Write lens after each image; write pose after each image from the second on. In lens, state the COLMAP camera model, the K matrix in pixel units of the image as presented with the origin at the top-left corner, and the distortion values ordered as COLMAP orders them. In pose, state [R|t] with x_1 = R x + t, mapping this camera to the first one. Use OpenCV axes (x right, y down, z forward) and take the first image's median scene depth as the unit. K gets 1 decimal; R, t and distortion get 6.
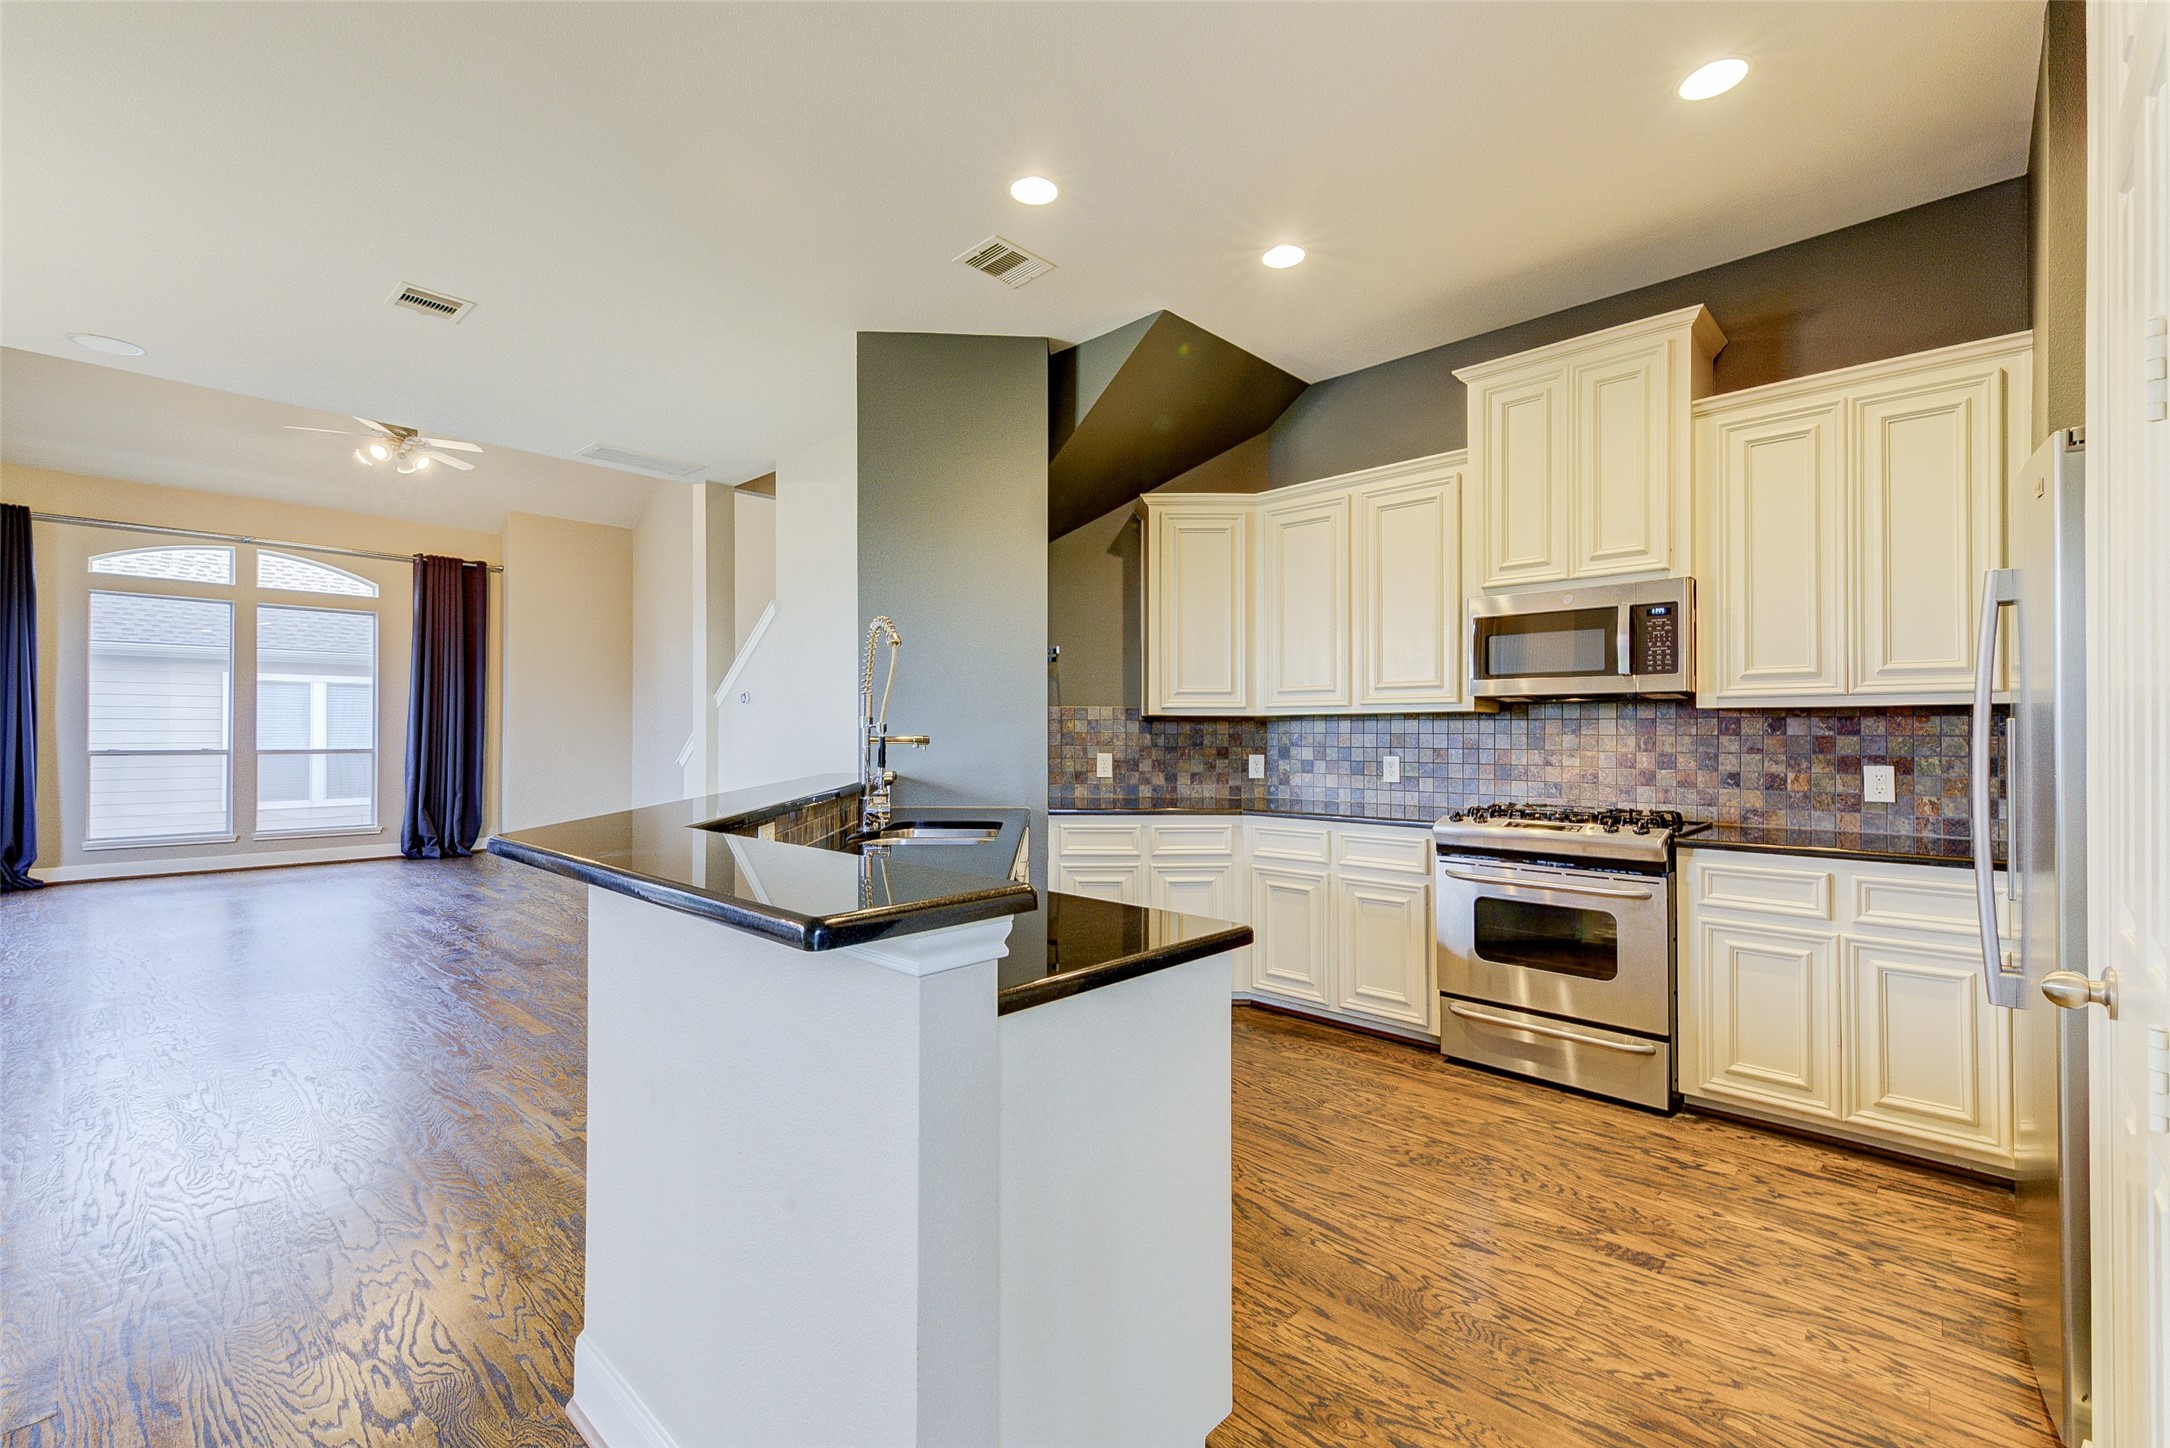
lens RADIAL K [[928.0, 0, 1085.0], [0, 928.0, 724.0], [0, 0, 1]] dist [0.000852, -0.000095]
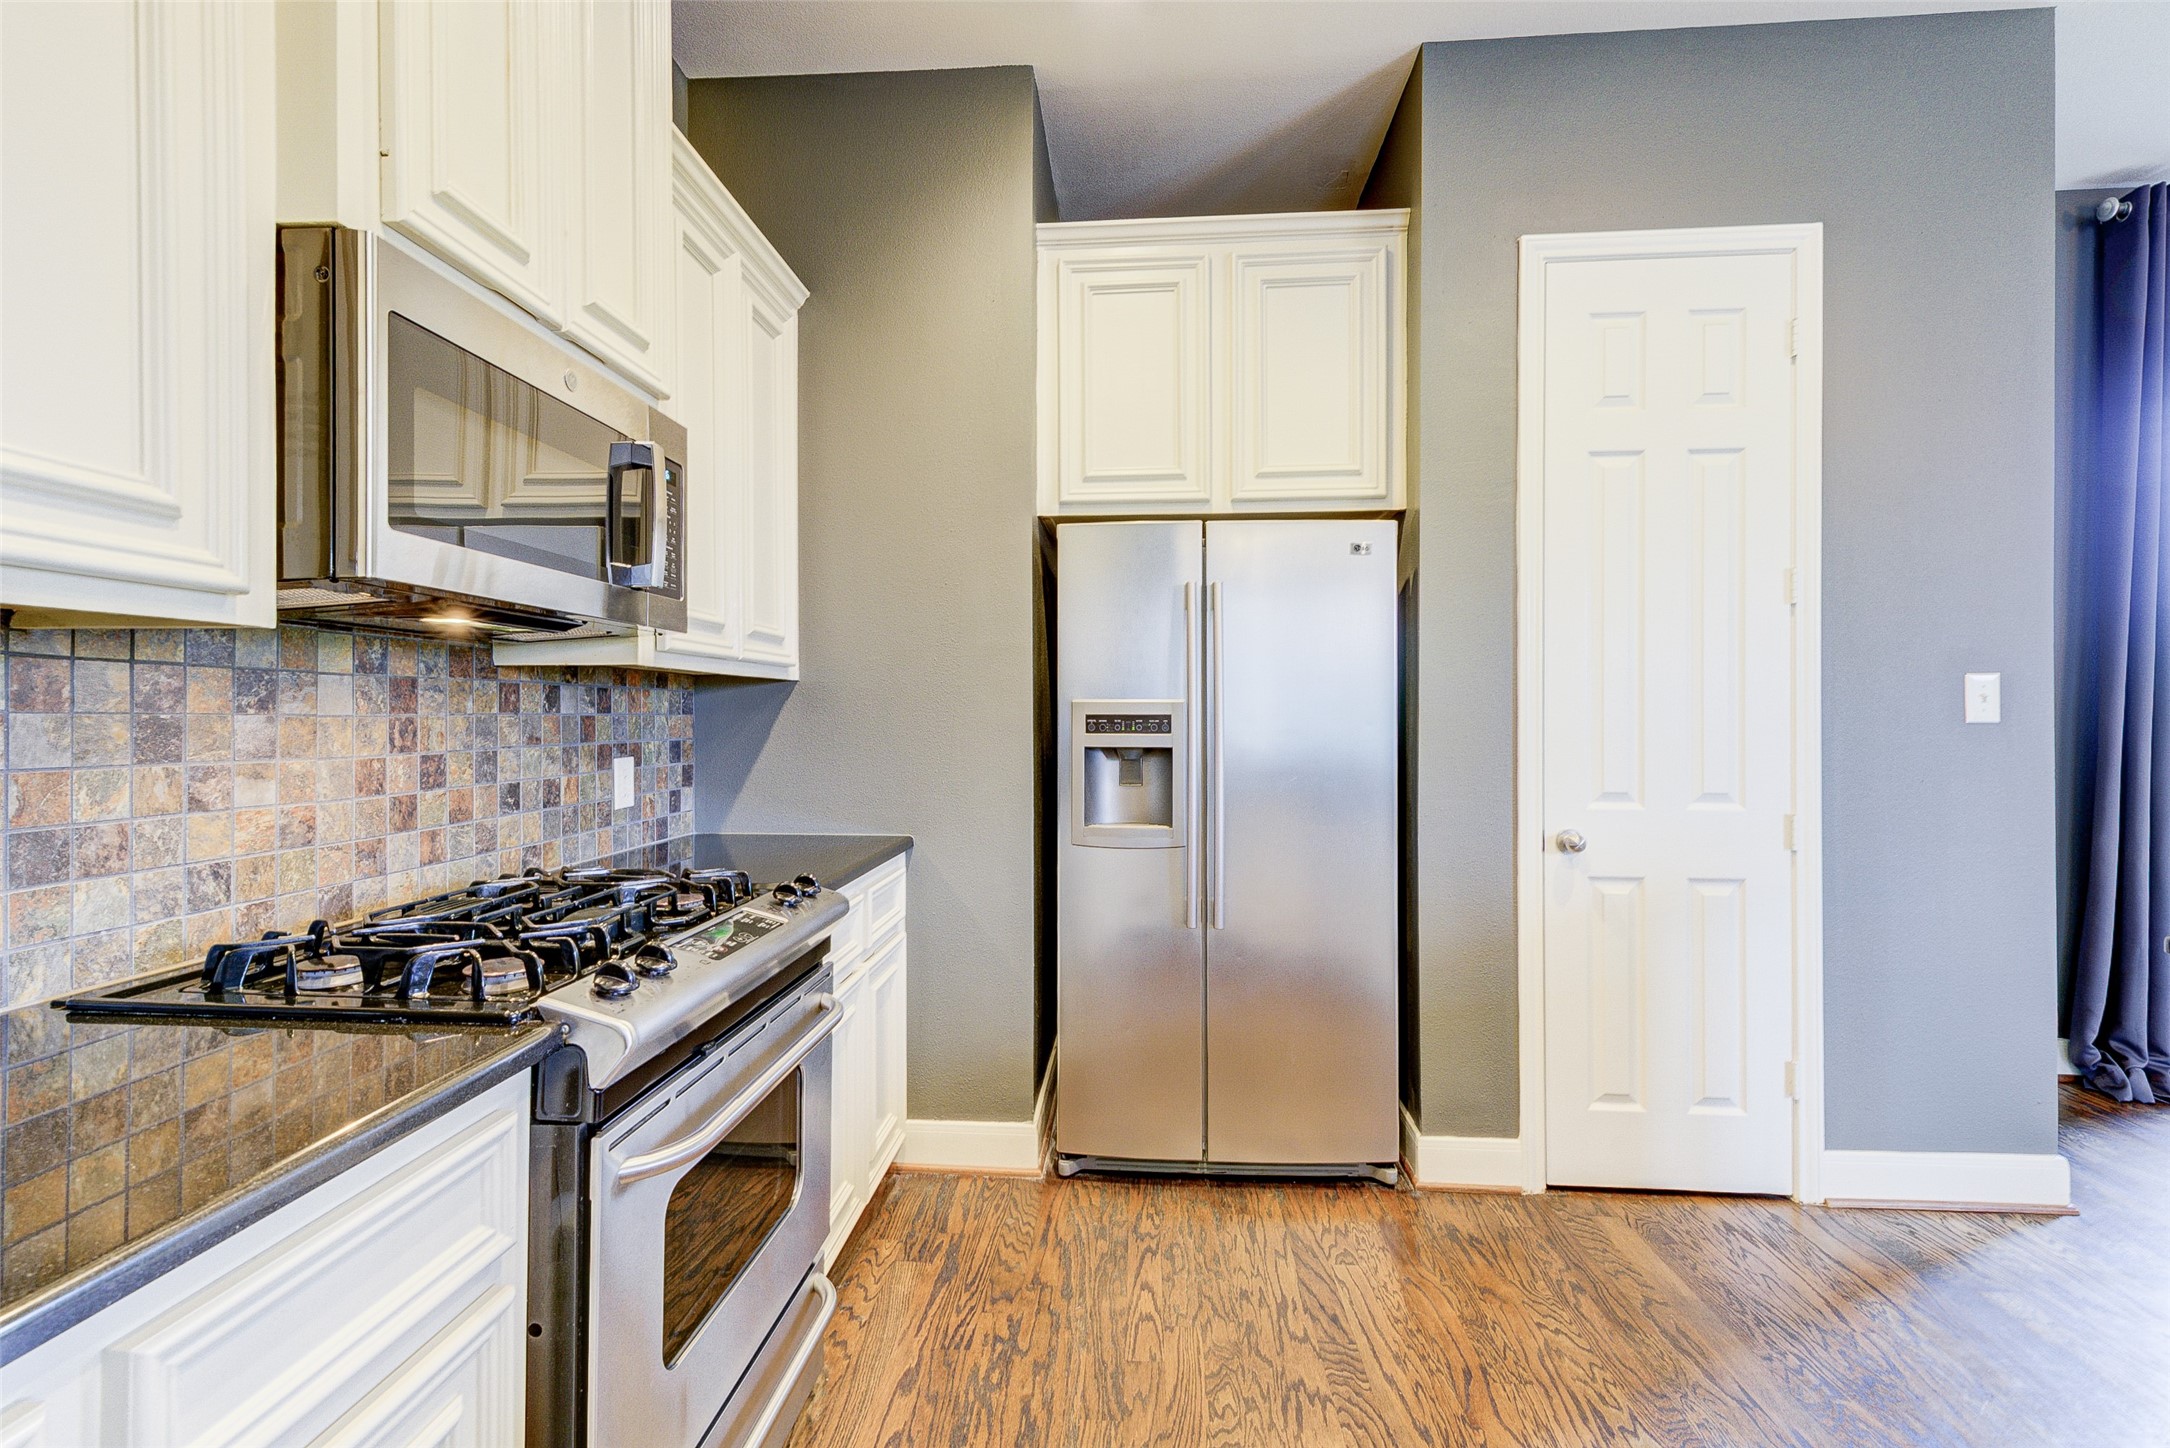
lens RADIAL K [[928.0, 0, 1085.0], [0, 928.0, 724.0], [0, 0, 1]] dist [0.000852, -0.000095]
pose [[-0.628960, -0.011110, 0.777359, 0.072275], [-0.011933, 0.999918, 0.004636, 0.011265], [-0.777346, -0.006360, -0.629041, 1.099703]]
